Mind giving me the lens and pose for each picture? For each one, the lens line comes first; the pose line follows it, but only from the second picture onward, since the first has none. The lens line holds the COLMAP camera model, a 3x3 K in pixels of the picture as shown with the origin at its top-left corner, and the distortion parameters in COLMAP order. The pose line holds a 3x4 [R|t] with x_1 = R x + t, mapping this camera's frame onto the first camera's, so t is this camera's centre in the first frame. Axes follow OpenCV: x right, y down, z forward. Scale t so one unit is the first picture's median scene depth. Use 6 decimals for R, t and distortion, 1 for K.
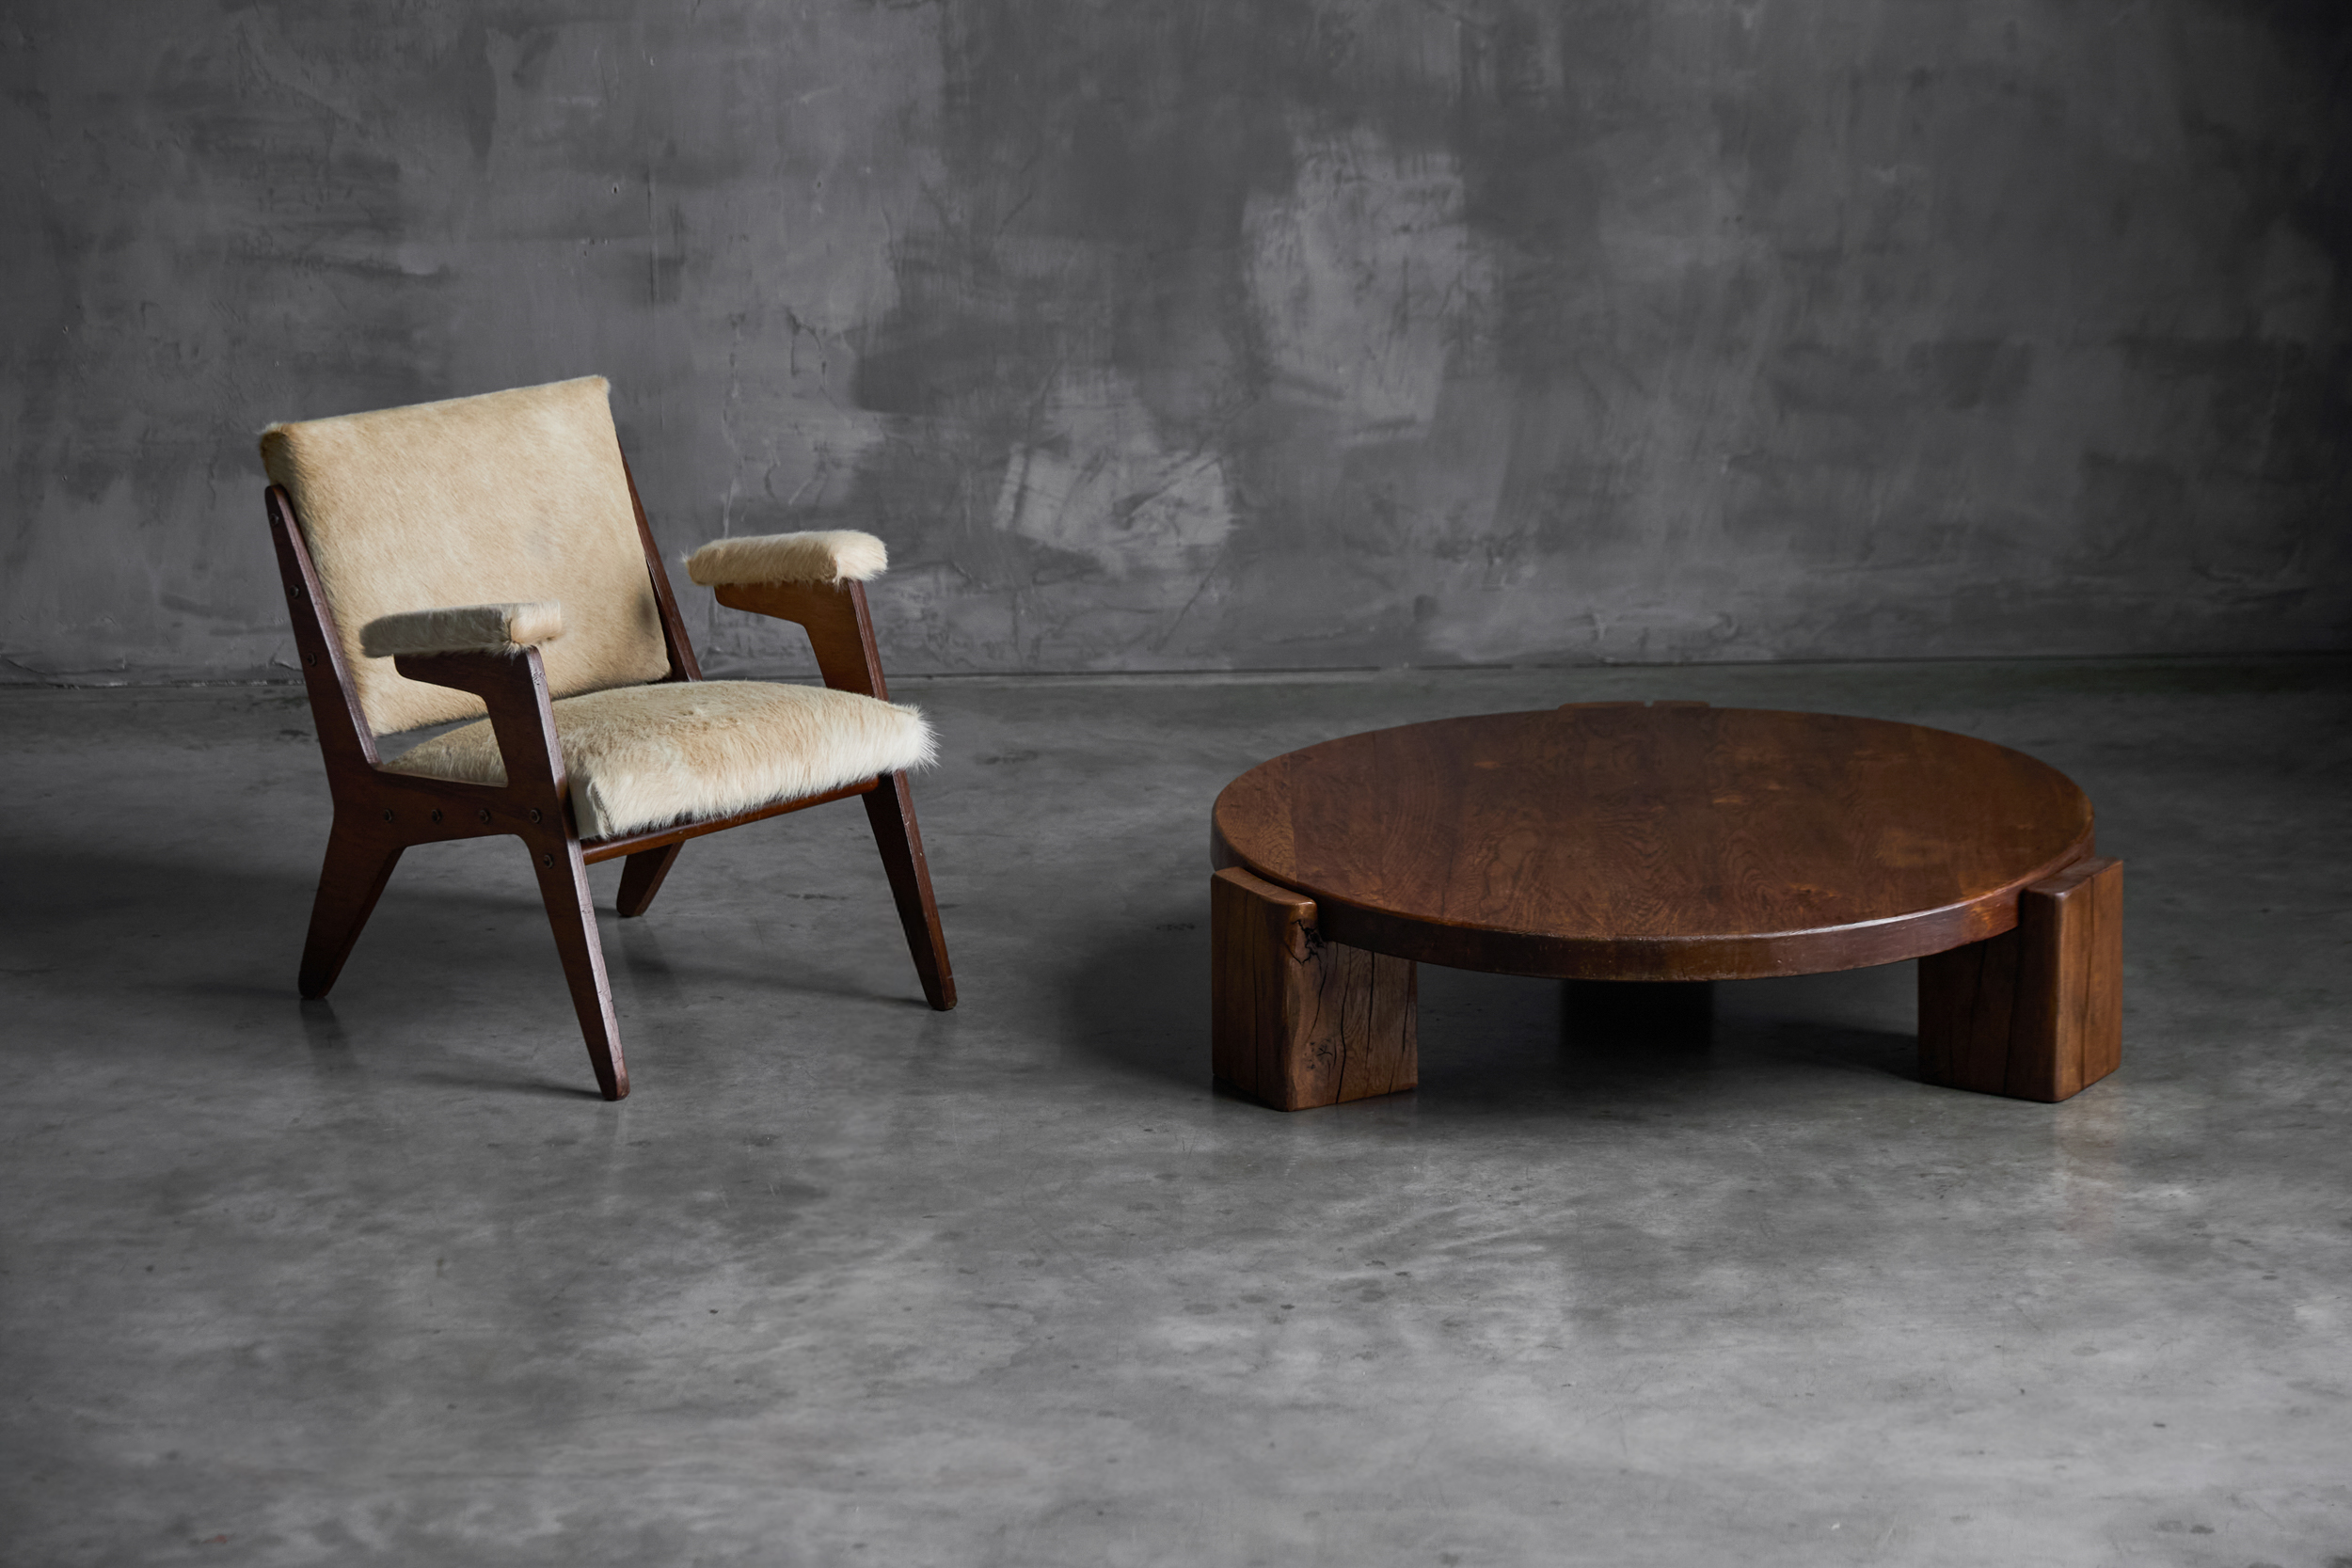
lens RADIAL K [[6137.3, 0, 1164.8], [0, 6137.3, 308.3], [0, 0, 1]] dist [-0.046048, 0.000000]
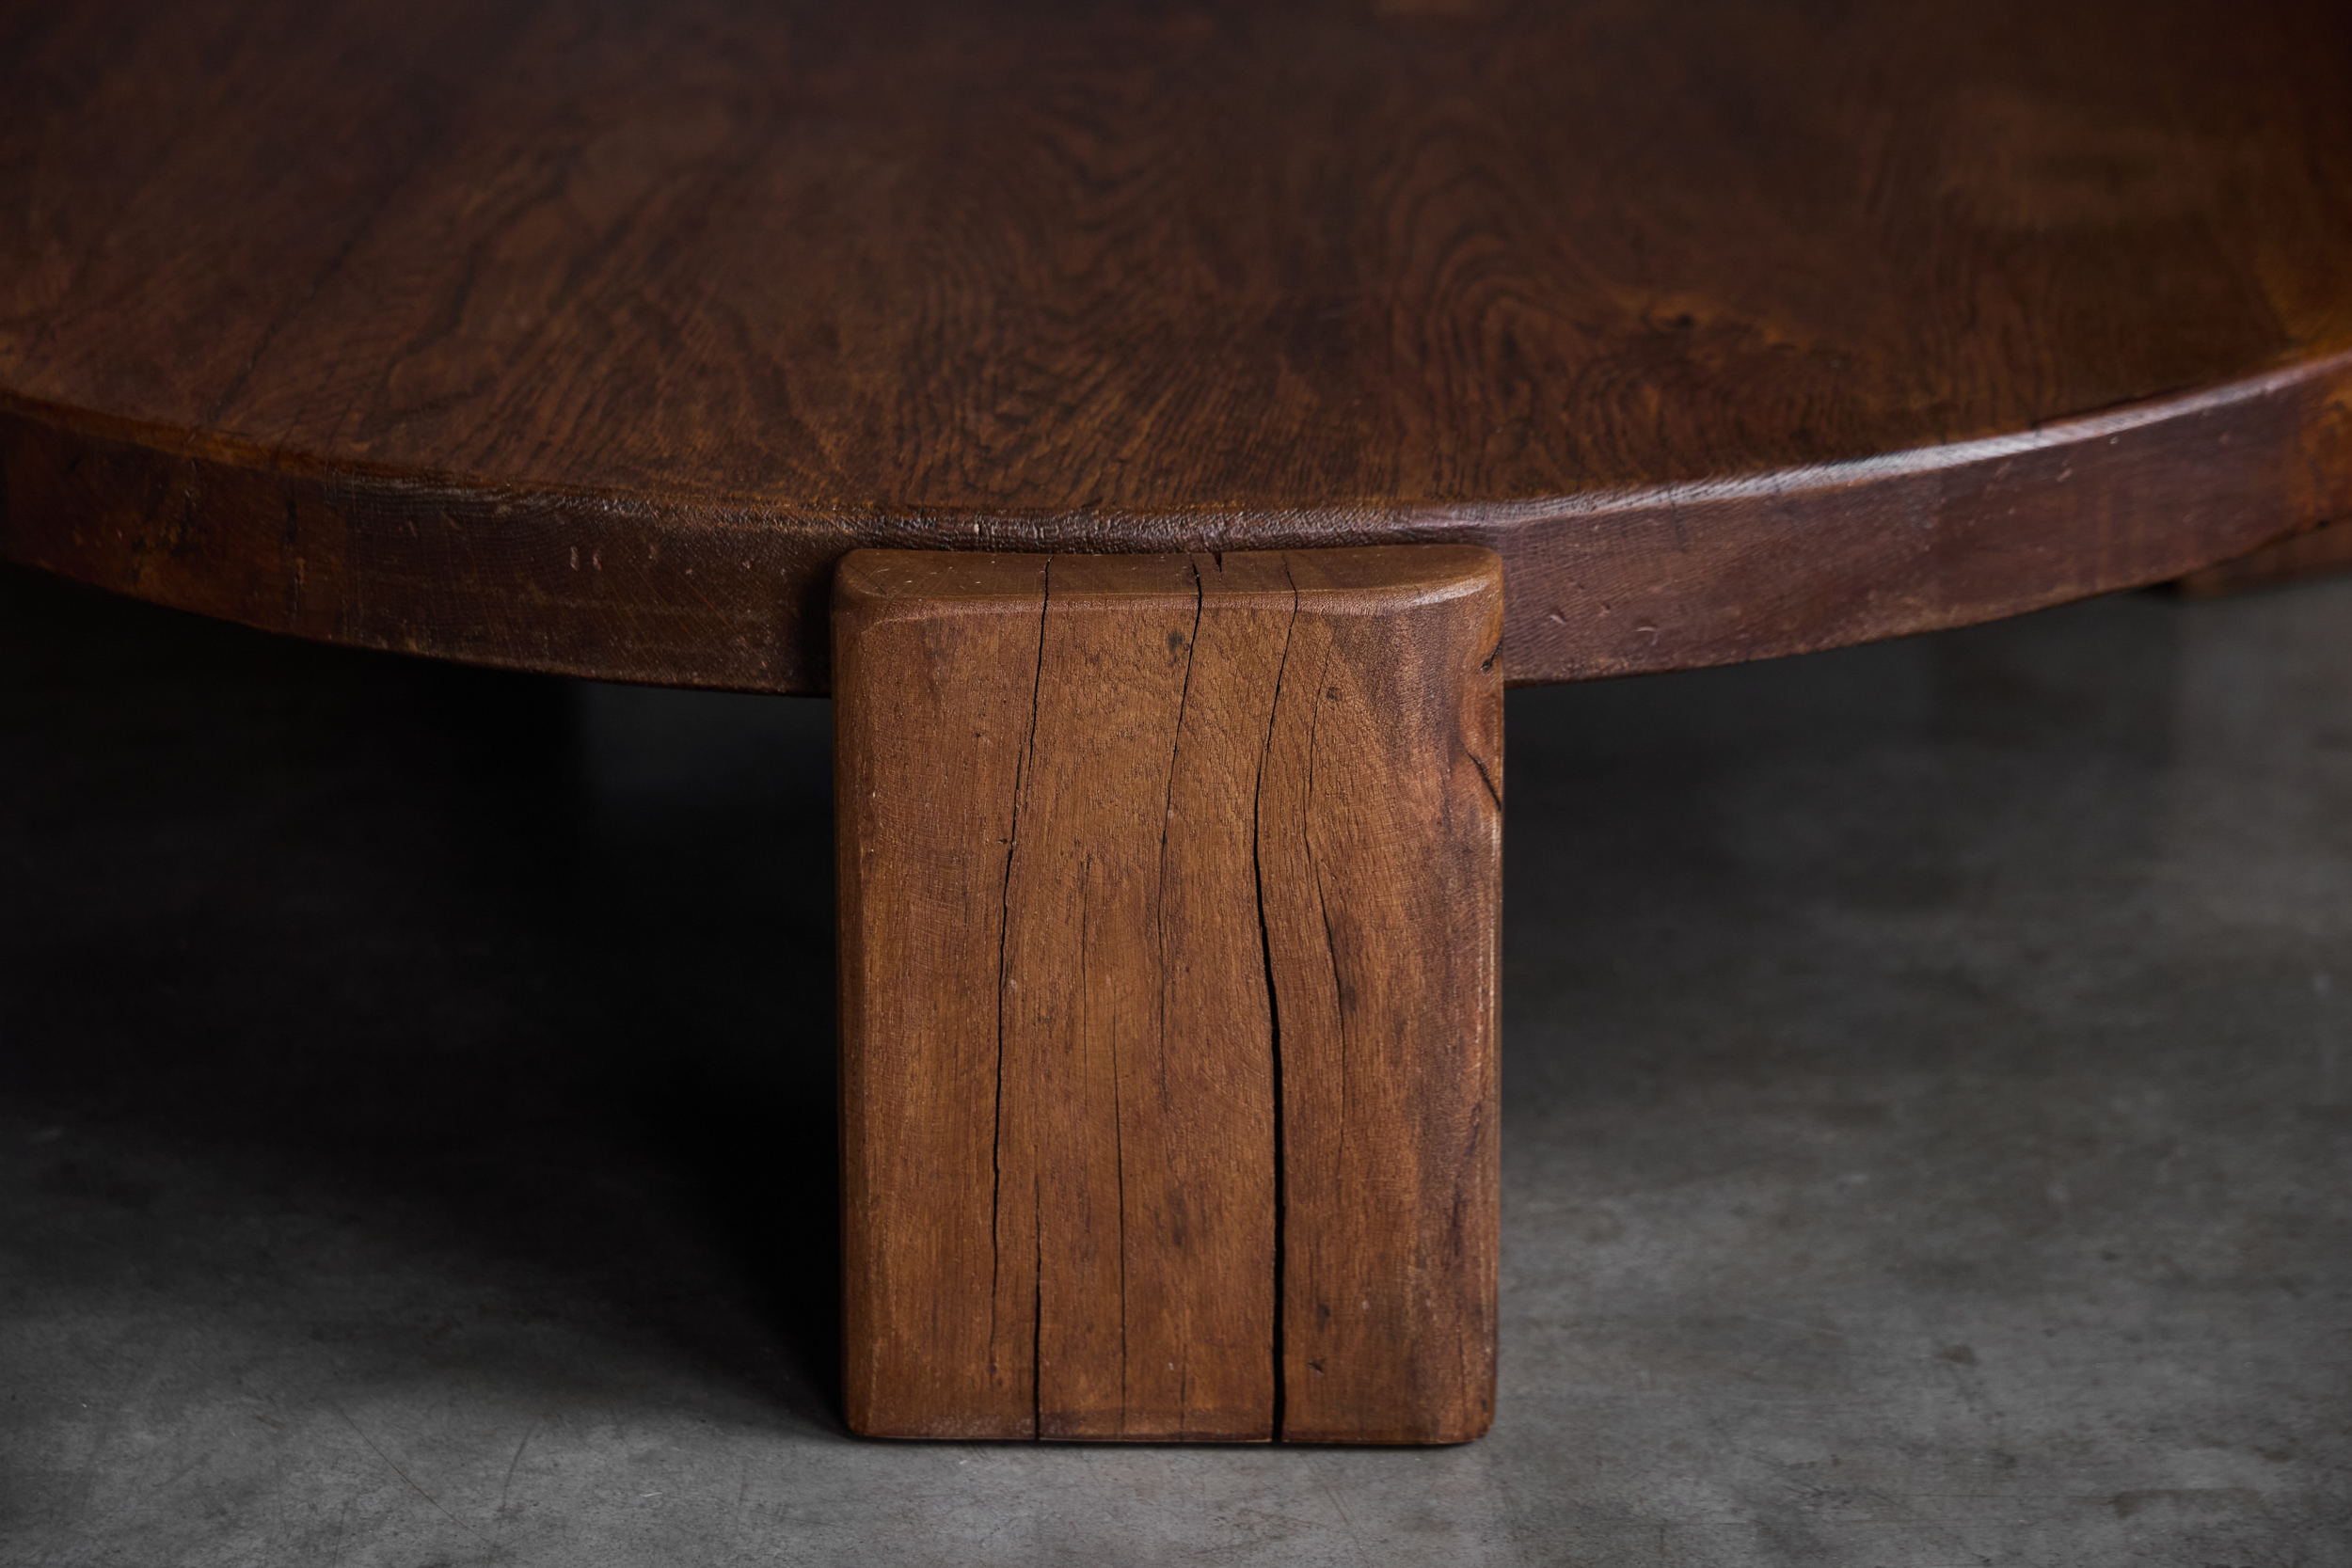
lens RADIAL K [[5941.4, 0, 1165.6], [0, 5941.4, 776.7], [0, 0, 1]] dist [-0.043633, 0.000000]
pose [[0.999947, 0.000848, 0.010286, 0.062461], [-0.002735, 0.982766, 0.184831, 0.052502], [-0.009952, -0.184850, 0.982716, 0.582120]]
